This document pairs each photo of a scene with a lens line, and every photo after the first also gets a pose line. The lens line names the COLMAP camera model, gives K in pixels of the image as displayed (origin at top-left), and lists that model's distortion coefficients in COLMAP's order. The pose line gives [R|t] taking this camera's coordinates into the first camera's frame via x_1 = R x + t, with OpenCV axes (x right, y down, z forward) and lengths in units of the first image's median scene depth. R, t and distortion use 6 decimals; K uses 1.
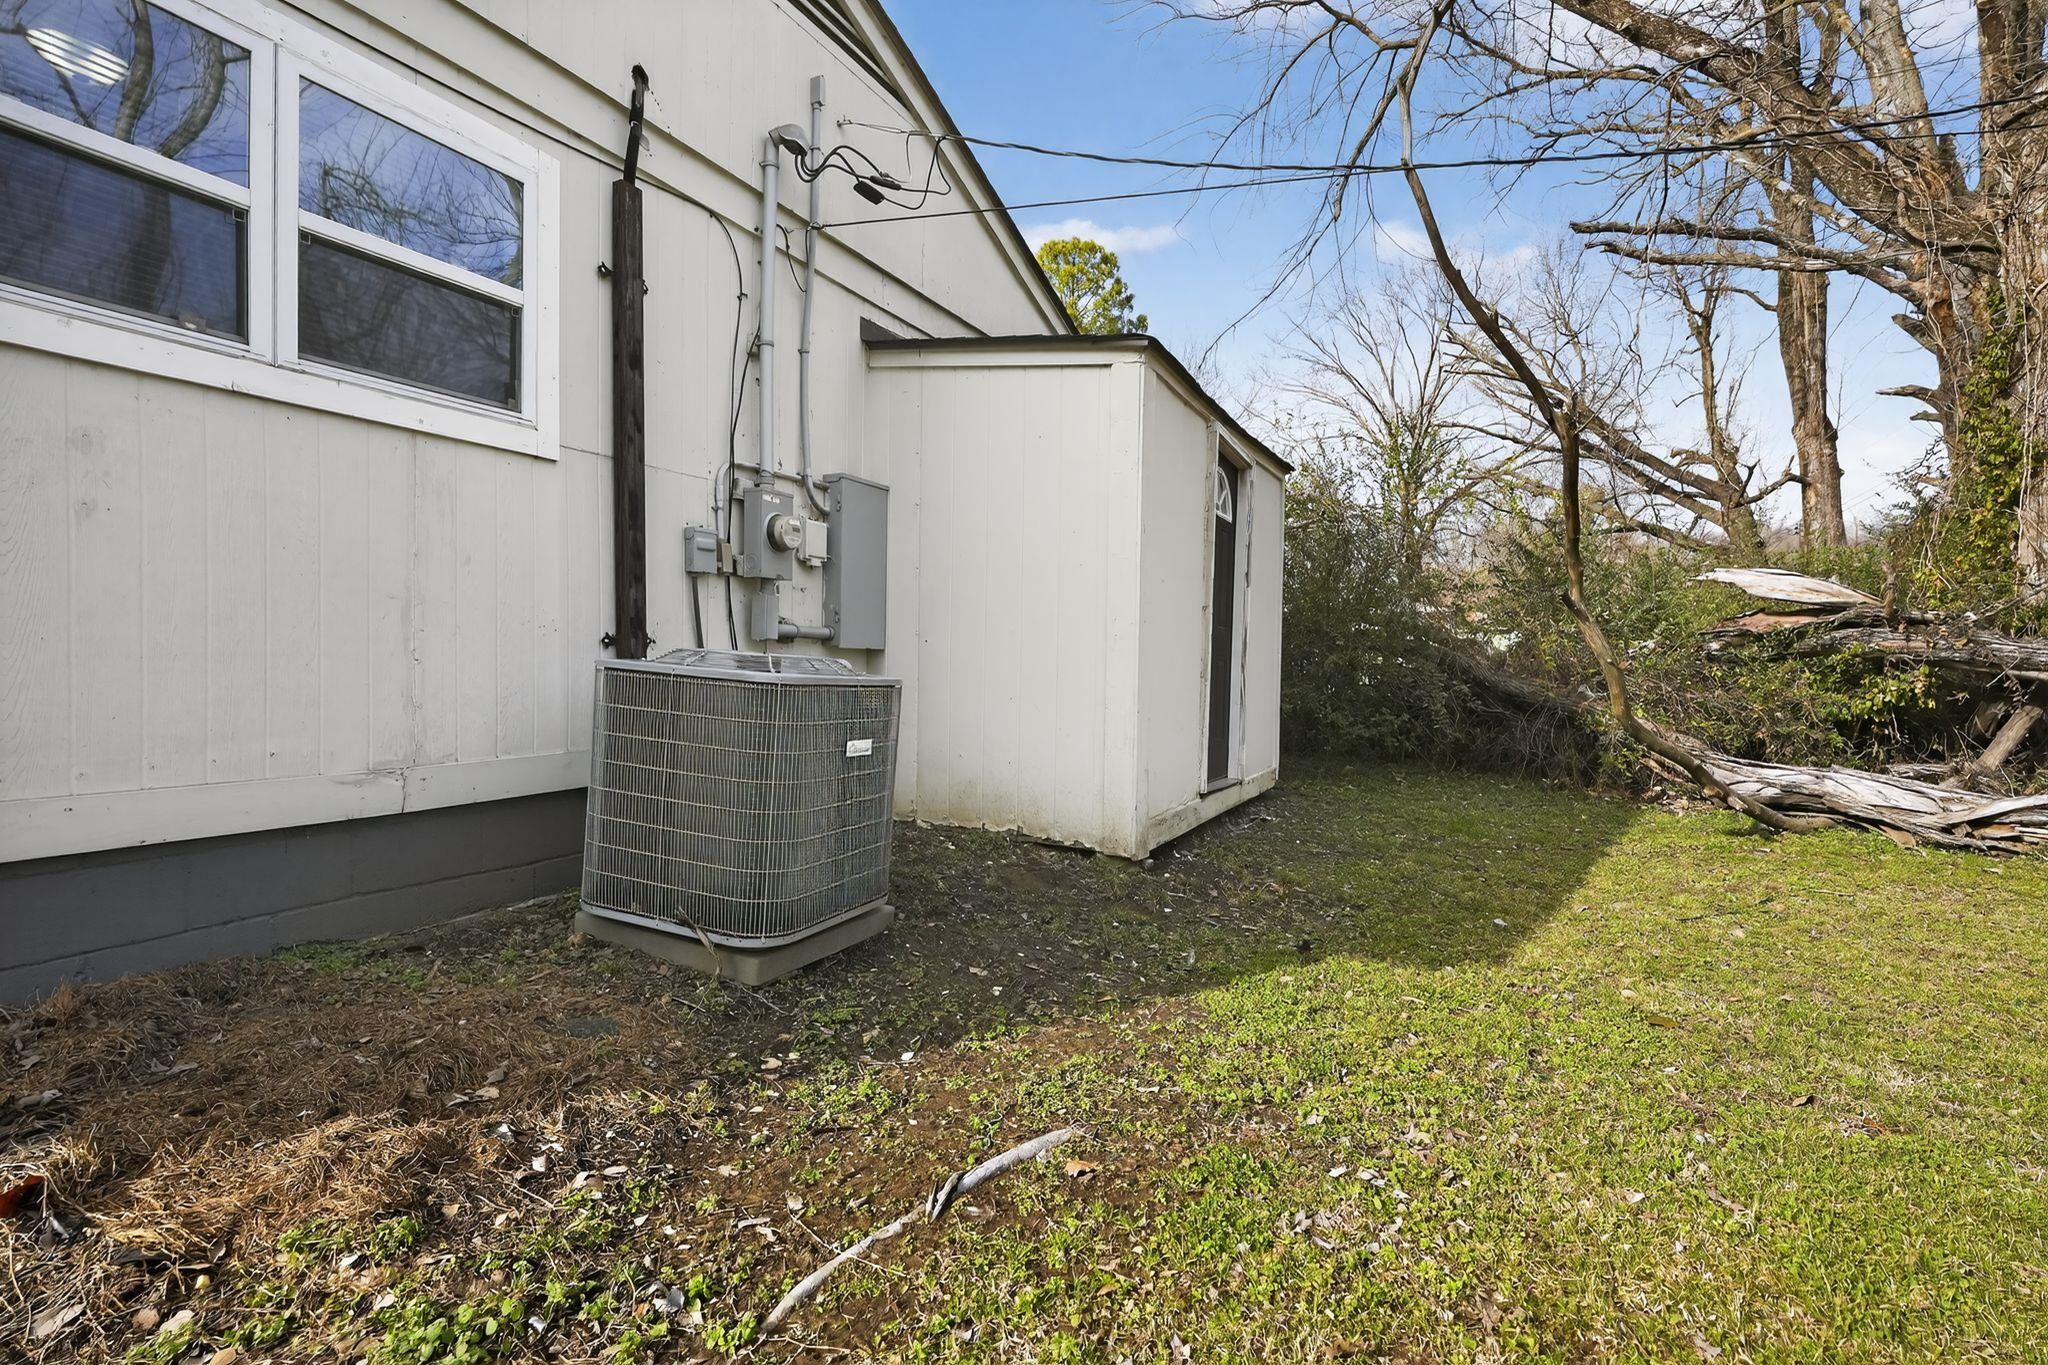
lens RADIAL K [[981.4, 0, 1030.2], [0, 981.4, 671.8], [0, 0, 1]] dist [-0.014140, 0.001882]
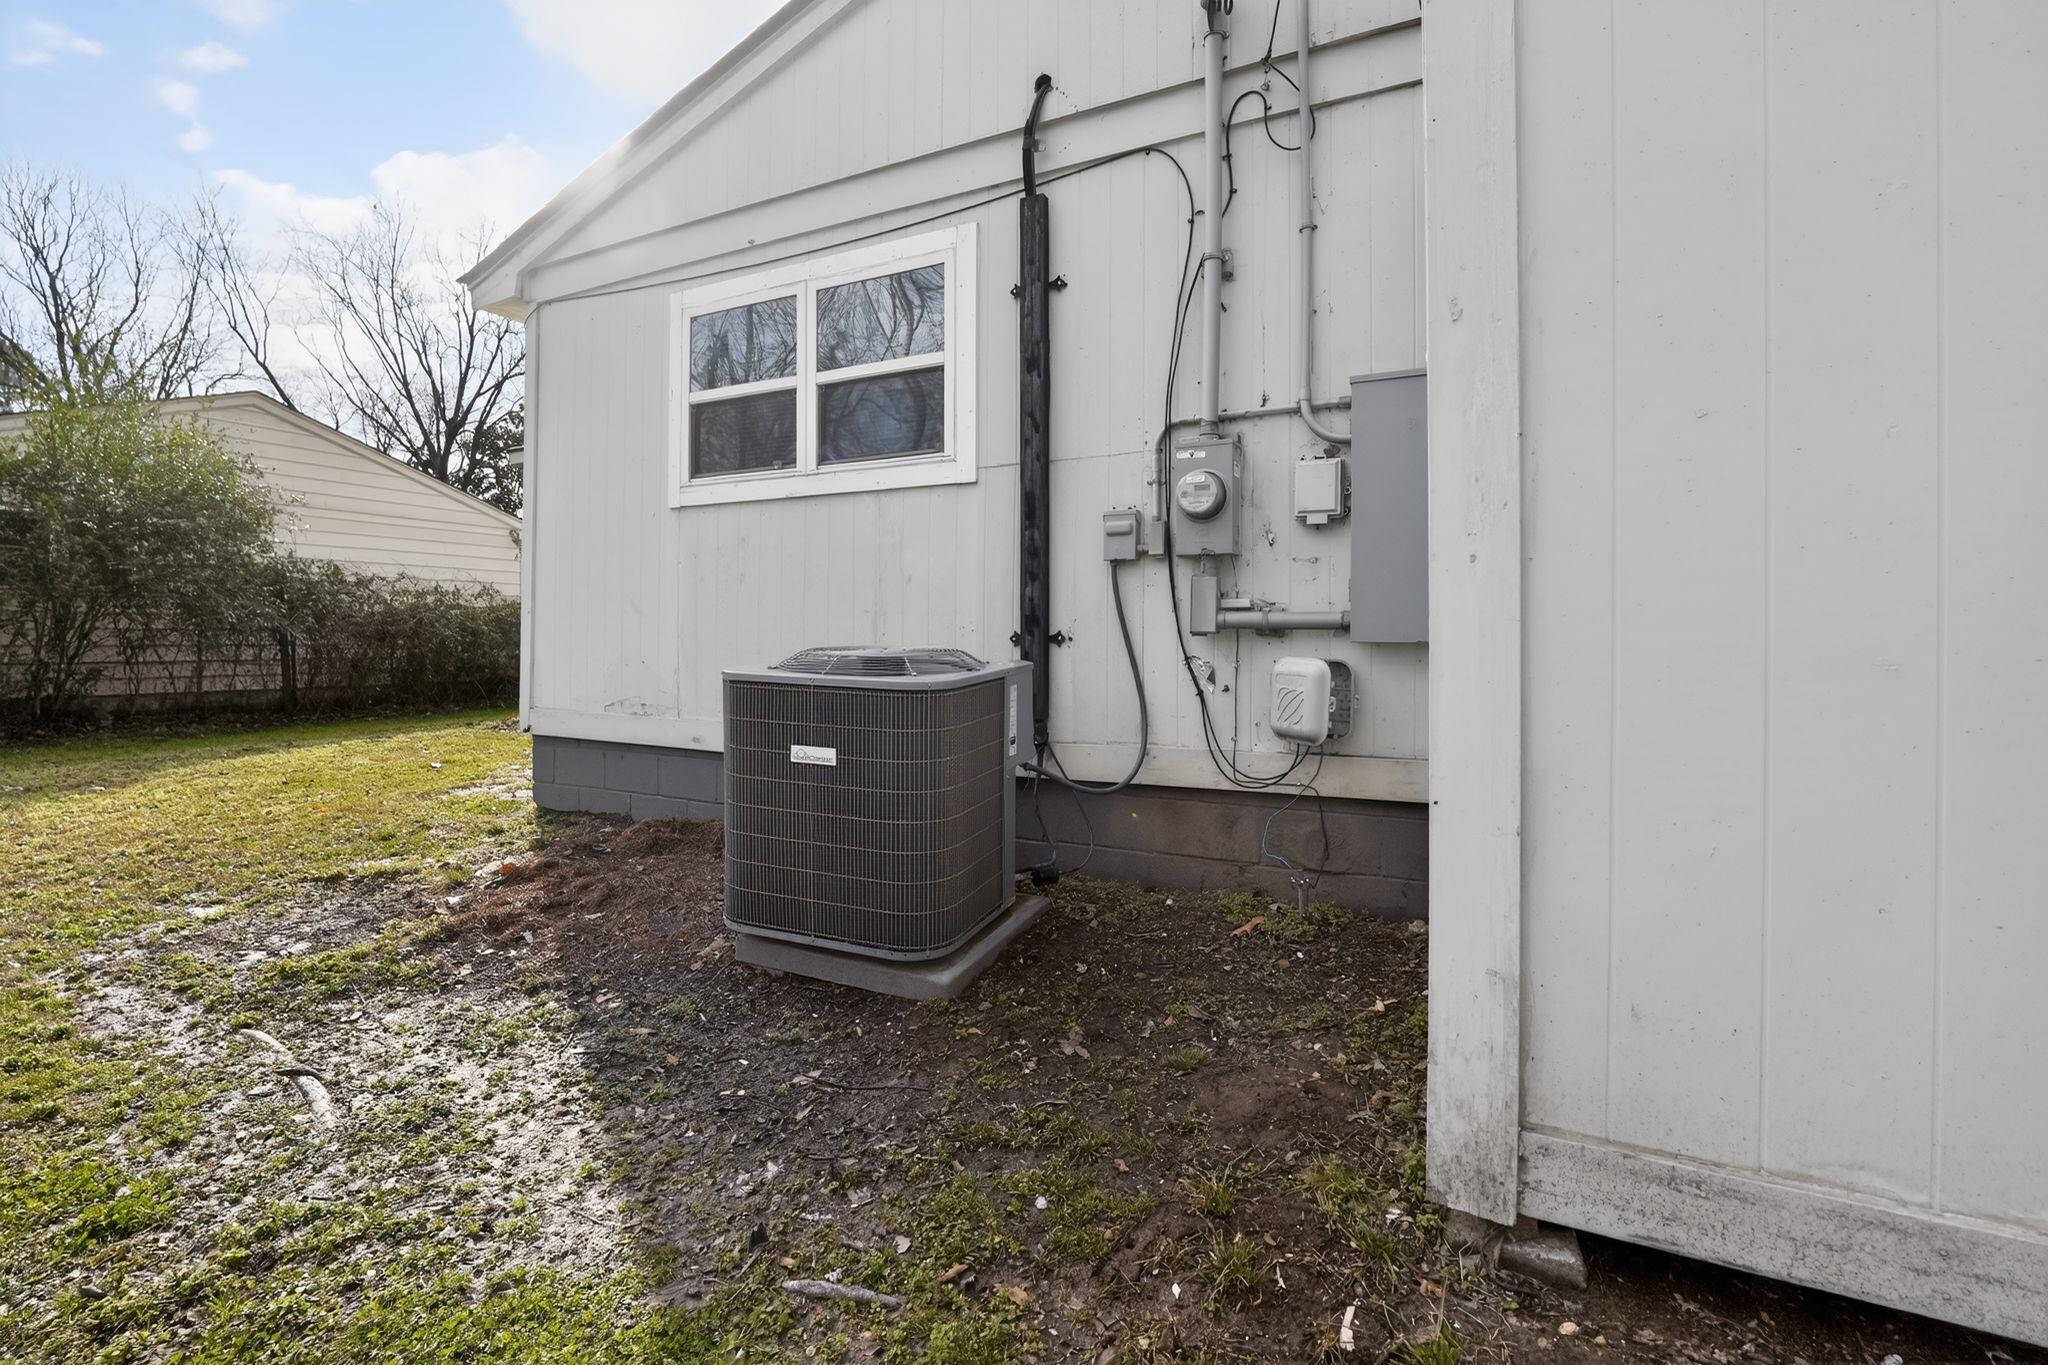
lens RADIAL K [[981.4, 0, 1038.4], [0, 981.4, 623.1], [0, 0, 1]] dist [-0.014140, 0.001882]
pose [[-0.035286, -0.039865, -0.998582, 0.470266], [-0.020038, 0.999031, -0.039175, -0.007204], [0.999176, 0.018628, -0.036051, 0.822482]]
